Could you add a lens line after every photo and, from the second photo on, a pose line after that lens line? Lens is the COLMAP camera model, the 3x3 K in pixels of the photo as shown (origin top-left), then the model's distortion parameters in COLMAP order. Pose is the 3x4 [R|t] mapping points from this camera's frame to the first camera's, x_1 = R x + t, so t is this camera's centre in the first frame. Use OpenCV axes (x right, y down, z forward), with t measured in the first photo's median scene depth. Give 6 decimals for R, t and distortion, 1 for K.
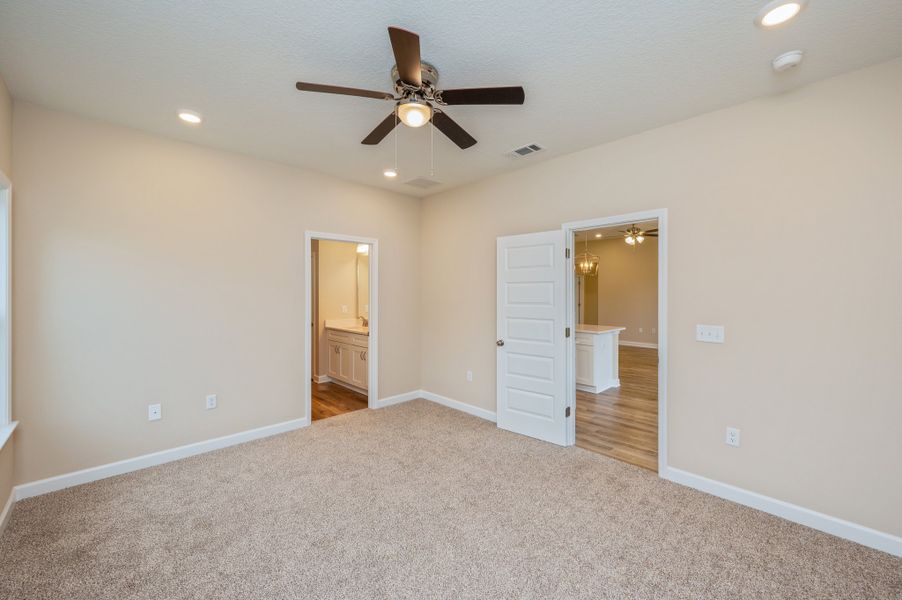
lens RADIAL K [[363.6, 0, 454.8], [0, 363.6, 295.7], [0, 0, 1]] dist [-0.000863, -0.000206]
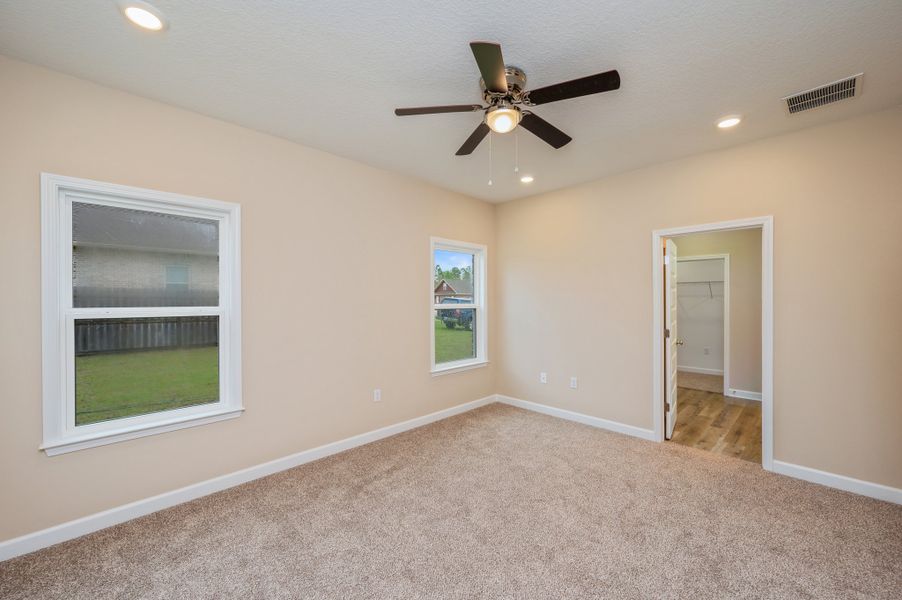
lens RADIAL K [[363.6, 0, 457.2], [0, 363.6, 301.1], [0, 0, 1]] dist [-0.000863, -0.000206]
pose [[-0.006409, 0.000483, -0.999979, 0.617309], [-0.003746, 0.999993, 0.000507, 0.004422], [0.999972, 0.003749, -0.006407, 0.596107]]
